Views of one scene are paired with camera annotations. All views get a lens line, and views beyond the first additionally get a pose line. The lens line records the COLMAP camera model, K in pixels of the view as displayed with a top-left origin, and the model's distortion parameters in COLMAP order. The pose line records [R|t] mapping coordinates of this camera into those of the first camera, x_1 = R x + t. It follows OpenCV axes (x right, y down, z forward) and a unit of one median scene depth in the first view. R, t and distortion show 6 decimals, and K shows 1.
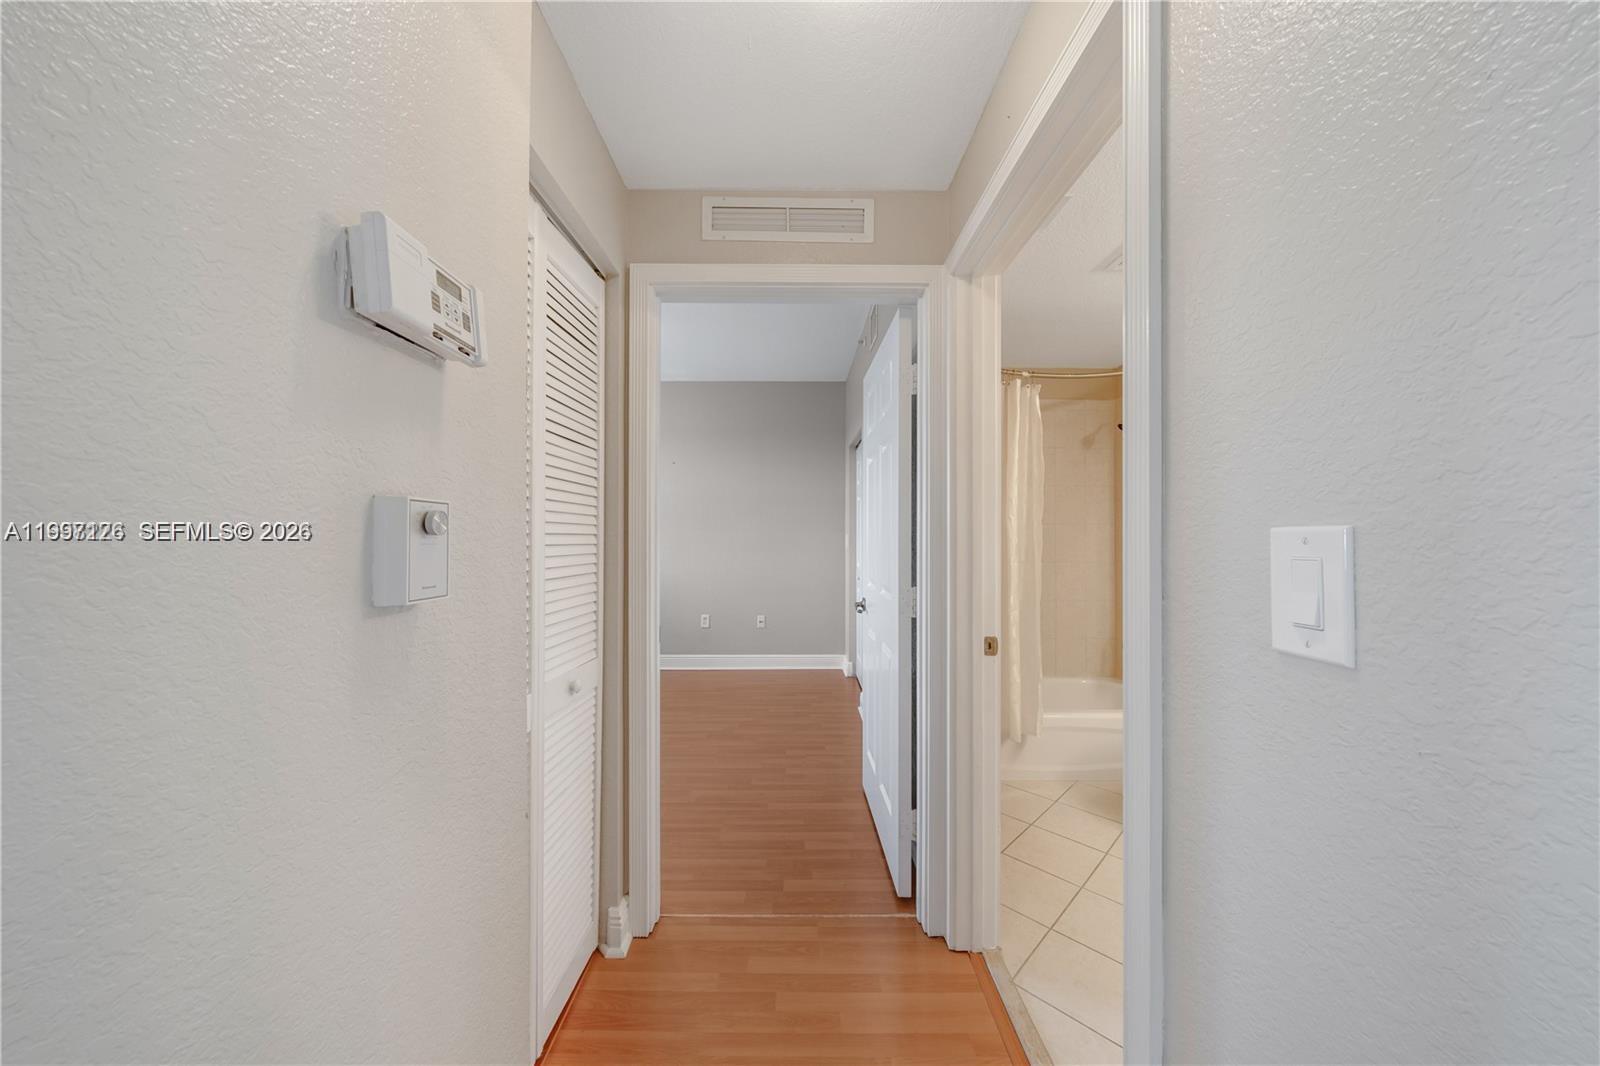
lens RADIAL K [[549.2, 0, 800.7], [0, 549.2, 531.3], [0, 0, 1]] dist [-0.002081, -0.000041]
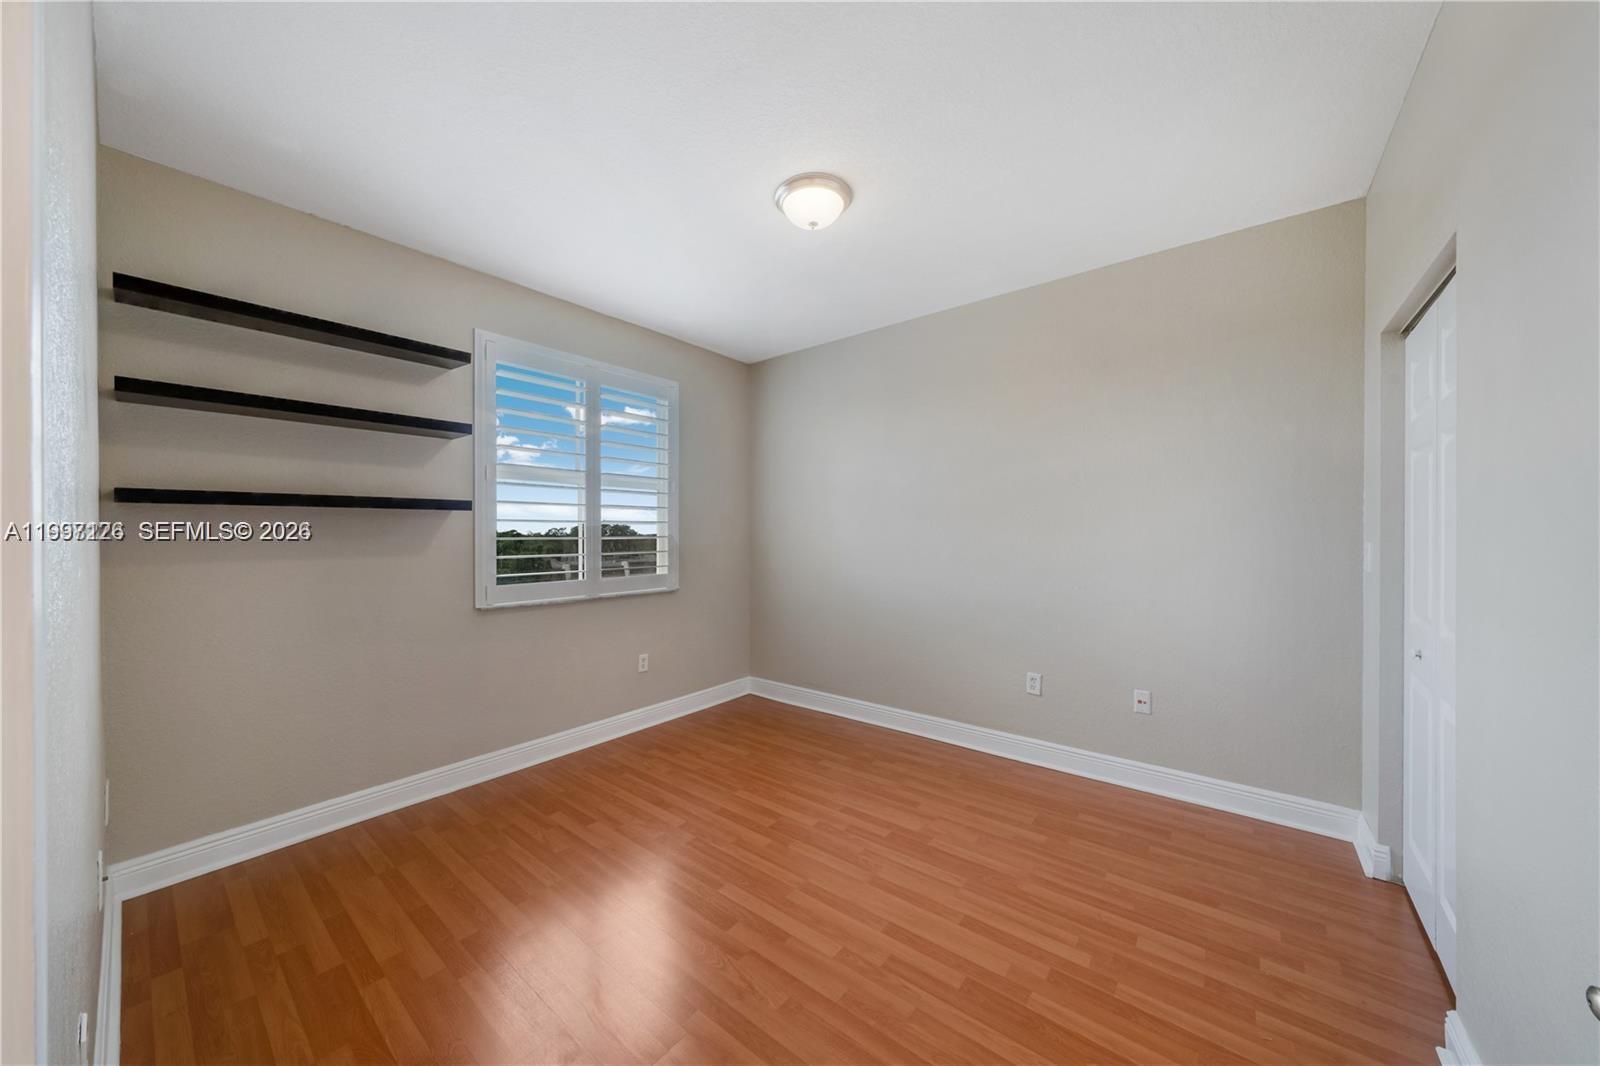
lens RADIAL K [[549.2, 0, 800.5], [0, 549.2, 532.1], [0, 0, 1]] dist [-0.002081, -0.000041]
pose [[0.774405, -0.000080, -0.632690, 0.009798], [0.006907, 0.999941, 0.008328, -0.009526], [0.632652, -0.010820, 0.774361, 0.394595]]
